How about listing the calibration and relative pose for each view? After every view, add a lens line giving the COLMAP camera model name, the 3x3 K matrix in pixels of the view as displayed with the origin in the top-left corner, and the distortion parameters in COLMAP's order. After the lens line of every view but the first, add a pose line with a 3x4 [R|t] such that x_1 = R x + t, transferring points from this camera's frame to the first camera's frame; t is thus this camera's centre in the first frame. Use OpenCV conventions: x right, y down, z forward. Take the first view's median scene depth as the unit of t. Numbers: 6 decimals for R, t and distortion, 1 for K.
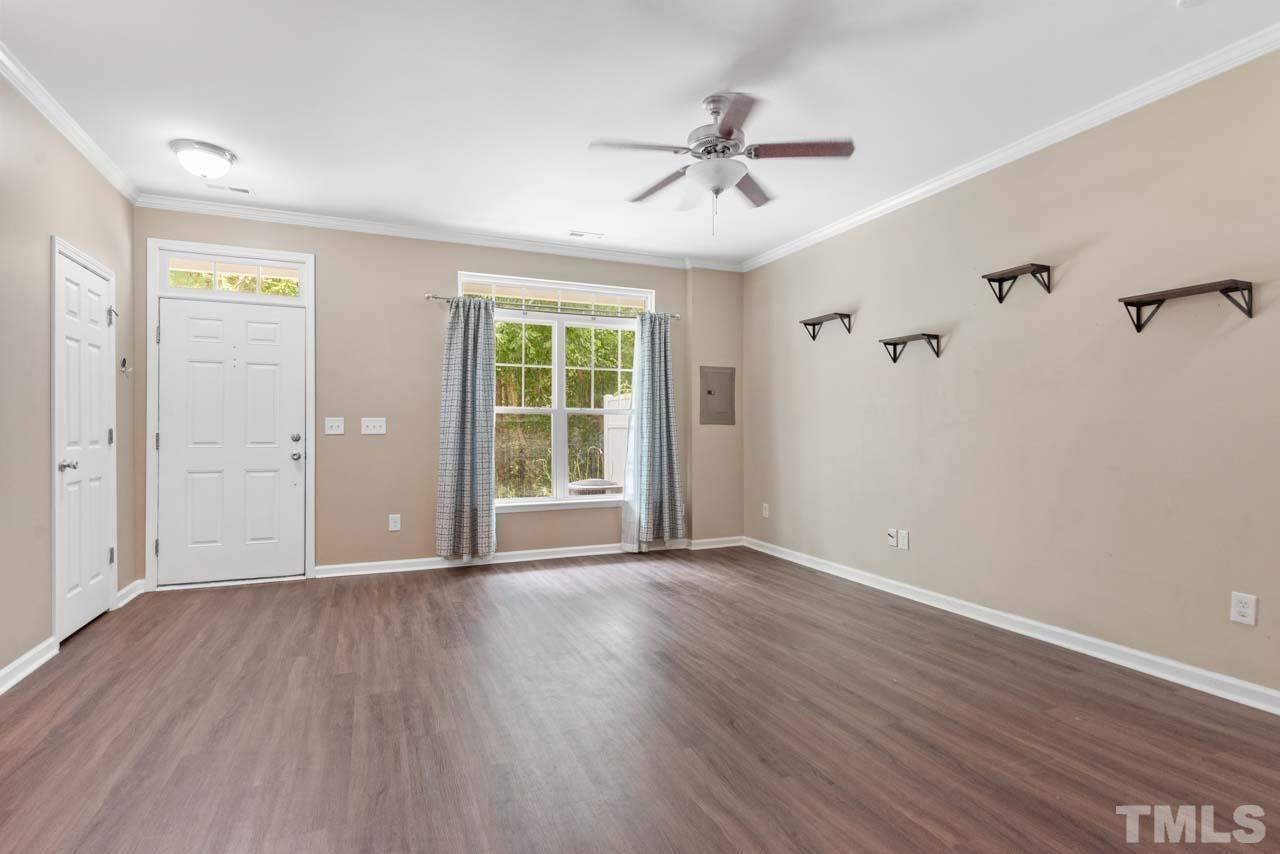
lens RADIAL K [[622.1, 0, 637.4], [0, 622.1, 430.6], [0, 0, 1]] dist [0.002019, 0.000306]
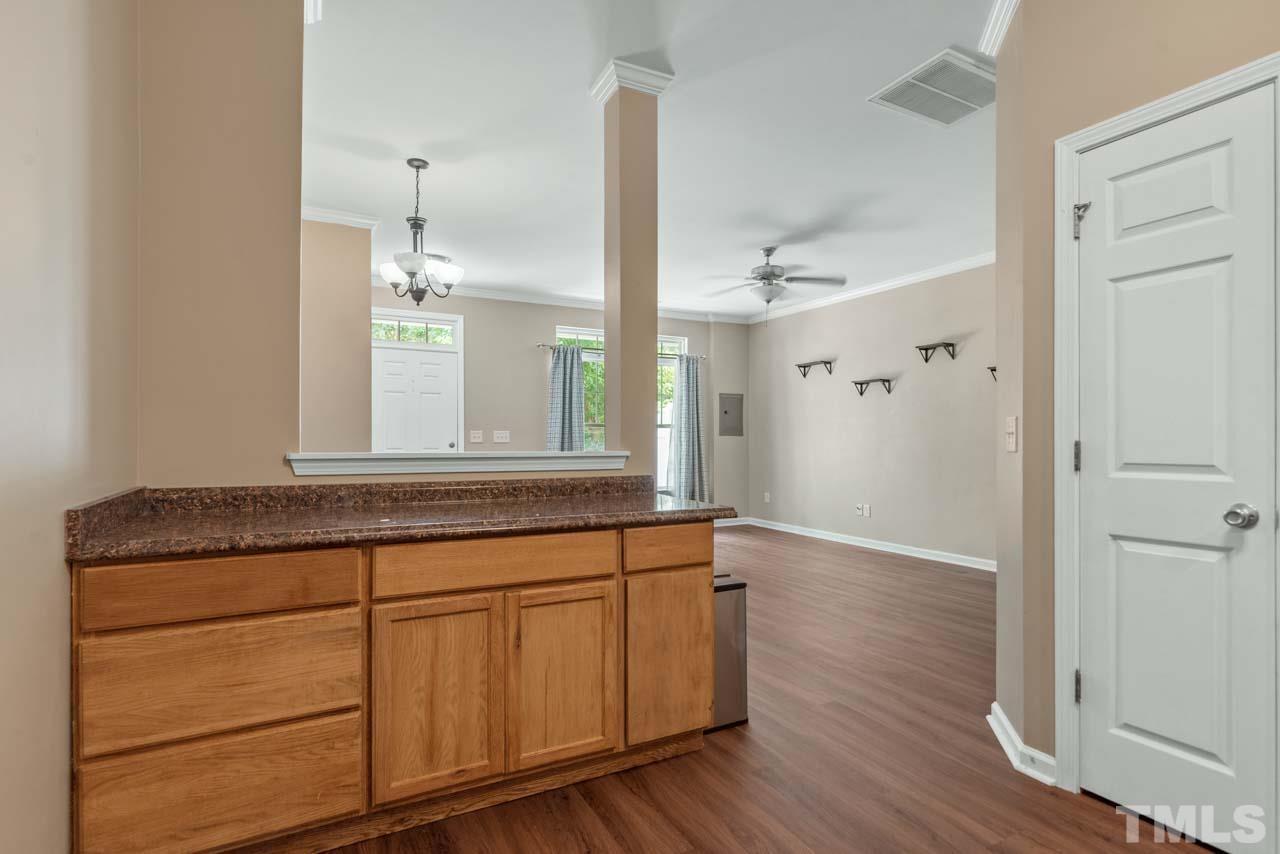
lens RADIAL K [[628.4, 0, 637.5], [0, 628.4, 443.9], [0, 0, 1]] dist [0.002707, 0.000401]
pose [[0.996291, -0.000082, 0.086046, -0.244566], [-0.000419, 0.999983, 0.005803, 0.000514], [-0.086045, -0.005818, 0.996274, -0.451028]]
